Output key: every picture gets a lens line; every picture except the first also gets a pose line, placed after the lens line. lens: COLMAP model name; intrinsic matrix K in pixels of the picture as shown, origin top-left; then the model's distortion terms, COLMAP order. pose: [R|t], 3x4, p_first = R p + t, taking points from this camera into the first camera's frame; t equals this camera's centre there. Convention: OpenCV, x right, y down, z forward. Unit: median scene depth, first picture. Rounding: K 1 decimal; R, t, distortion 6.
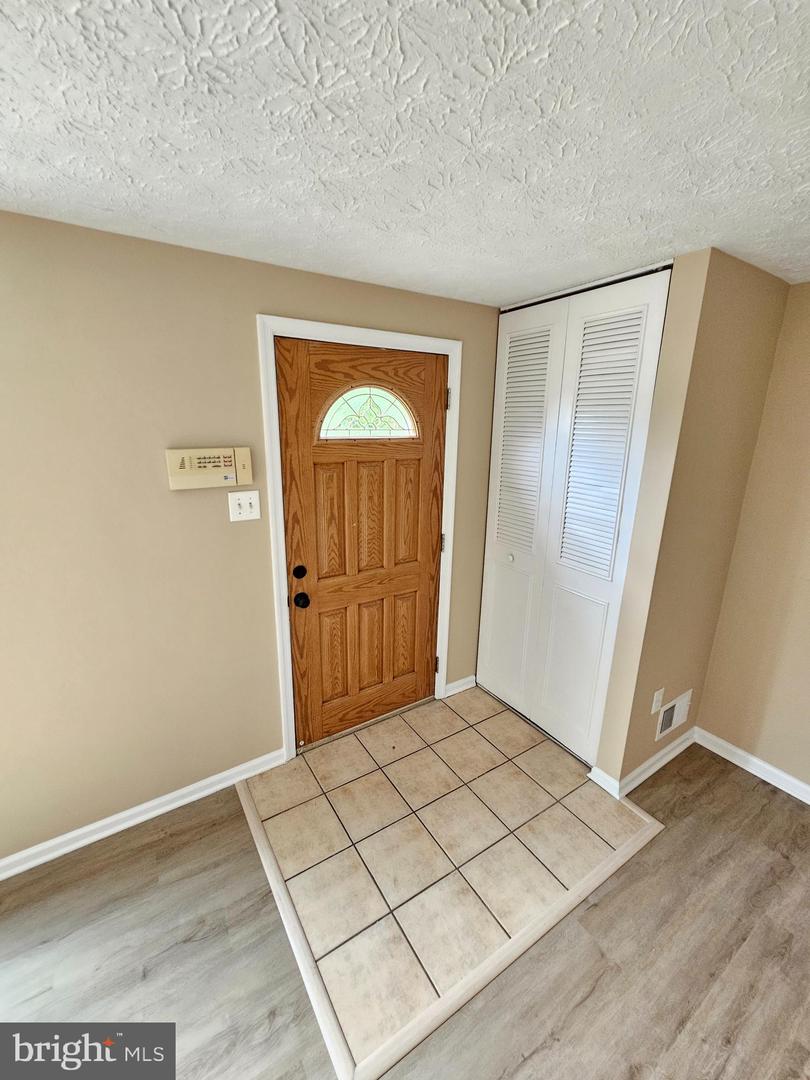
lens RADIAL K [[439.4, 0, 400.0], [0, 439.4, 535.9], [0, 0, 1]] dist [0.000965, -0.001224]
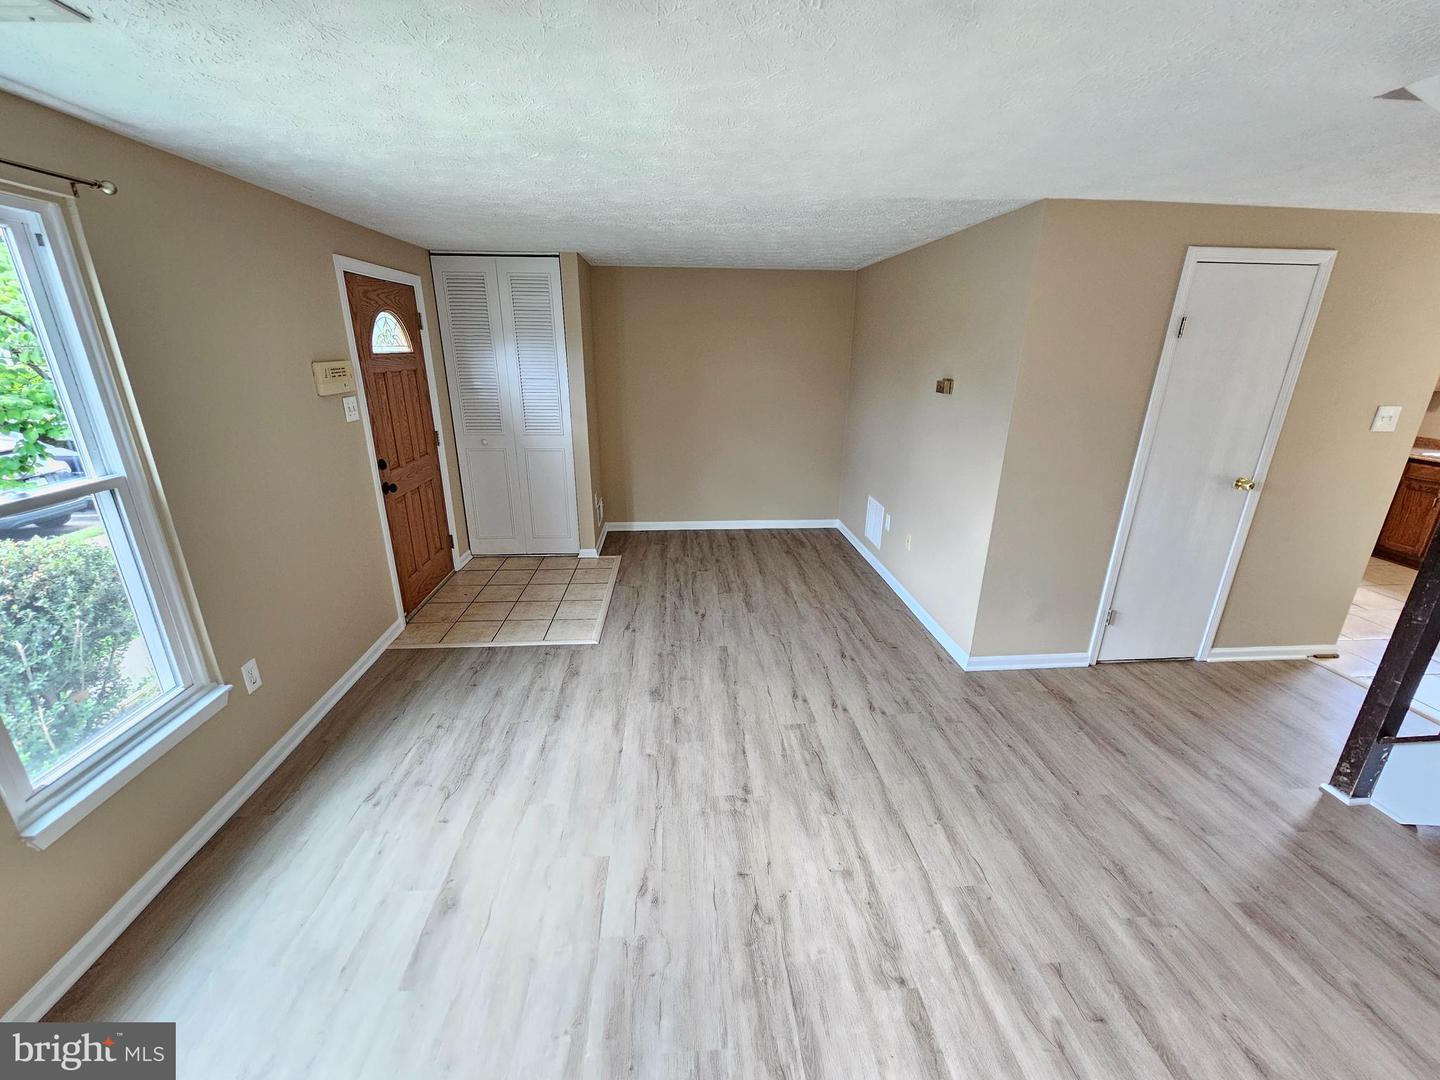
lens RADIAL K [[585.9, 0, 716.7], [0, 585.9, 542.9], [0, 0, 1]] dist [0.000965, -0.001224]
pose [[0.478428, -0.290748, 0.828596, -1.327078], [0.223793, 0.952809, 0.205116, 0.181223], [-0.849131, 0.087301, 0.520918, -0.700206]]
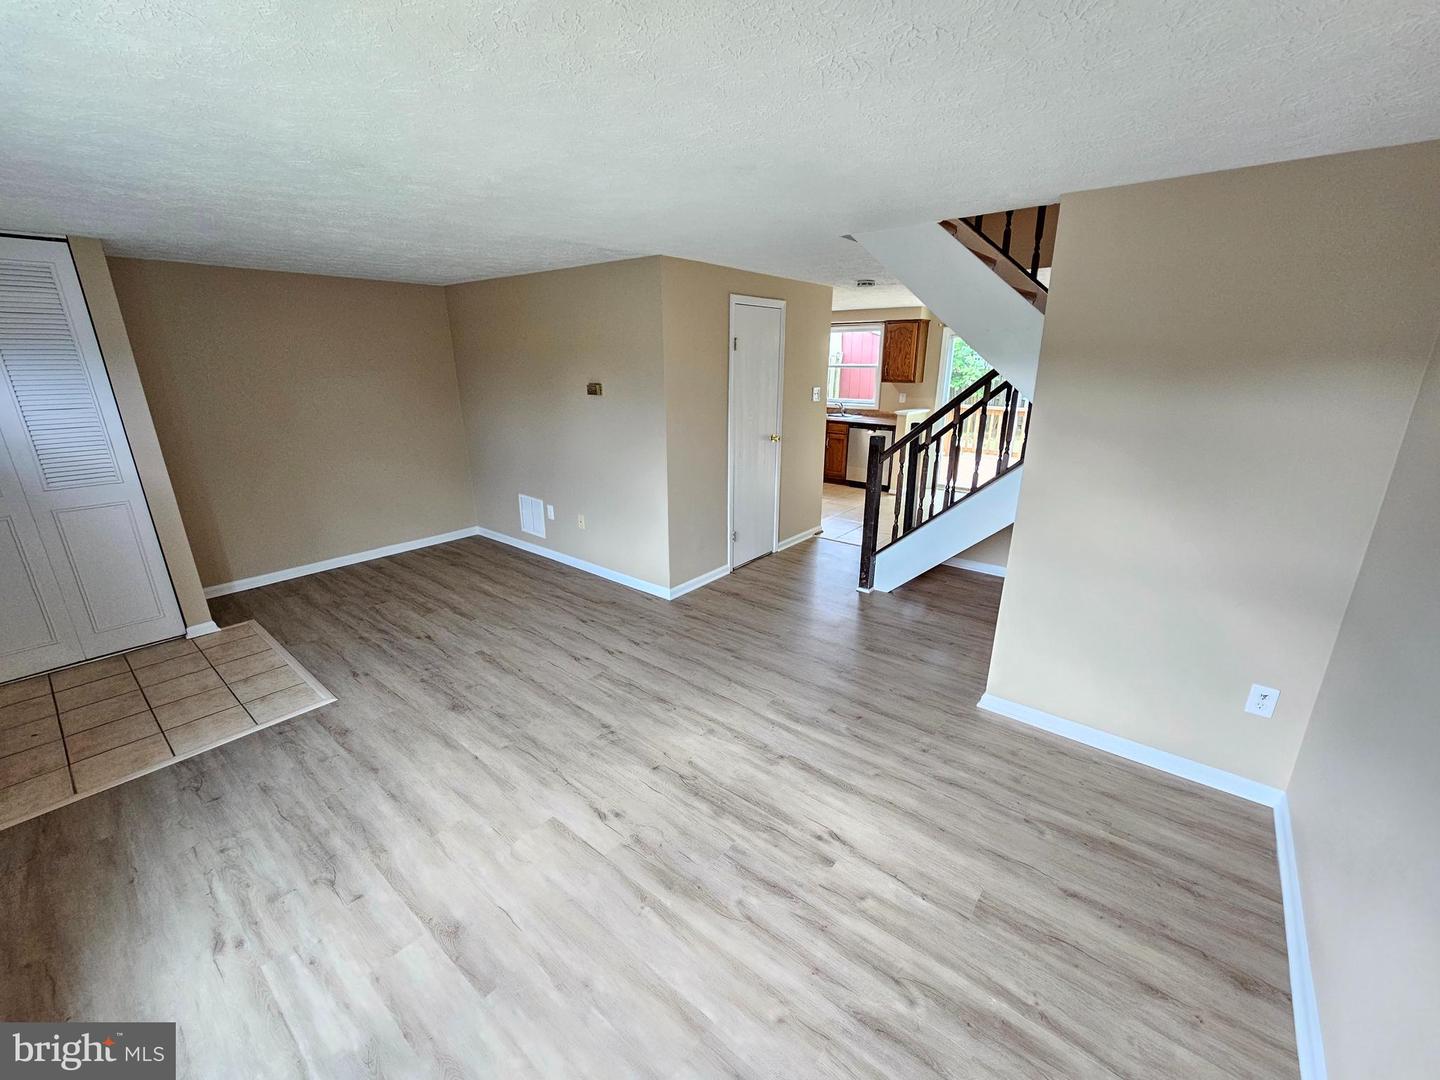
lens RADIAL K [[585.9, 0, 713.4], [0, 585.9, 543.0], [0, 0, 1]] dist [0.000965, -0.001224]
pose [[-0.303717, -0.298805, 0.904694, -1.707421], [0.243345, 0.893727, 0.376876, 0.039037], [-0.921162, 0.334617, -0.198727, -0.170587]]
